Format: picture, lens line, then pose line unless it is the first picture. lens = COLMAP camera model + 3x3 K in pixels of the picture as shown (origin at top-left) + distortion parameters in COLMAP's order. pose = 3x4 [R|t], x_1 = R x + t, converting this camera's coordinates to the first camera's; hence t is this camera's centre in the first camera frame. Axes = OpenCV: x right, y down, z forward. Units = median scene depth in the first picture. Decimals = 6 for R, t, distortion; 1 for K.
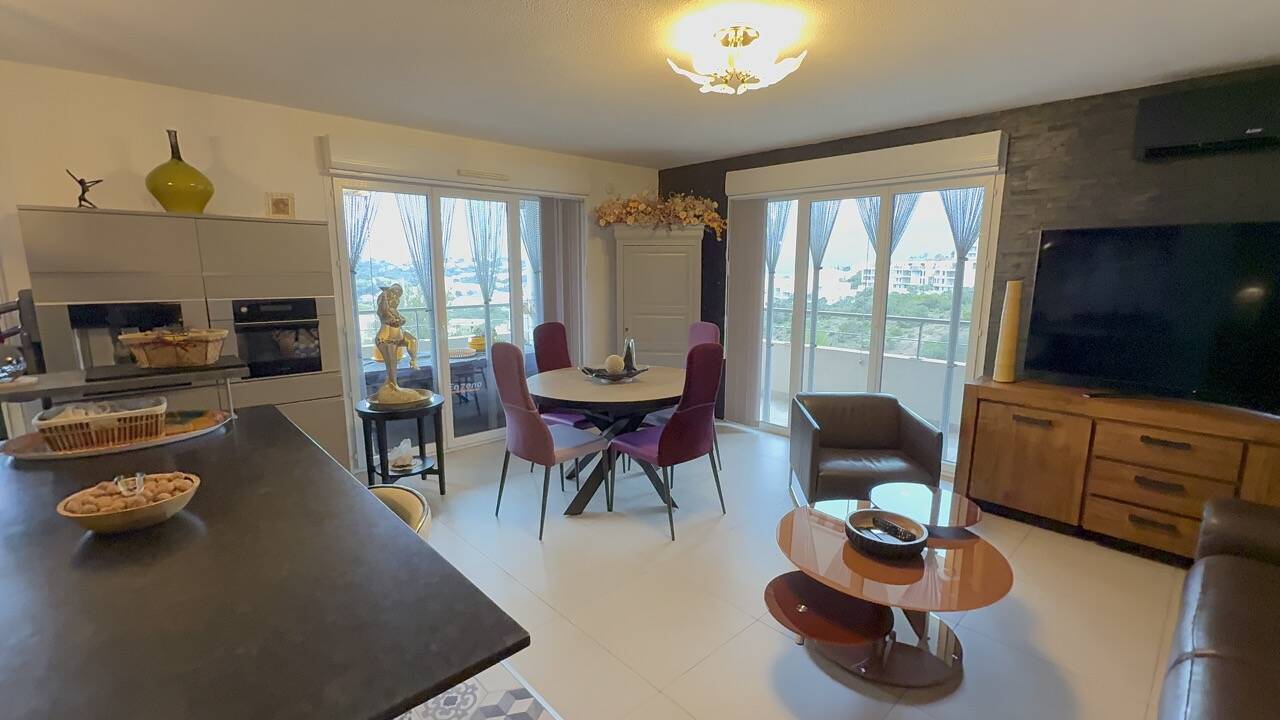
lens RADIAL K [[554.7, 0, 640.0], [0, 554.7, 360.0], [0, 0, 1]] dist [-0.001722, 0.005991]
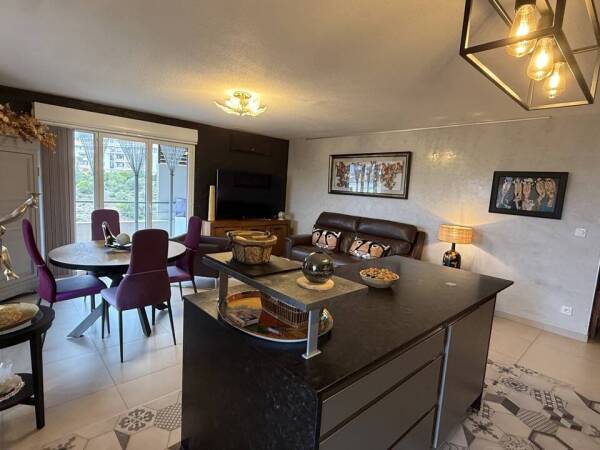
lens RADIAL K [[316.9, 0, 297.6], [0, 316.9, 225.6], [0, 0, 1]] dist [-0.000460, -0.000848]
pose [[0.011711, -0.129110, 0.991561, -0.930289], [0.106773, 0.986121, 0.127140, -0.093462], [-0.994214, 0.104383, 0.025334, 0.511286]]
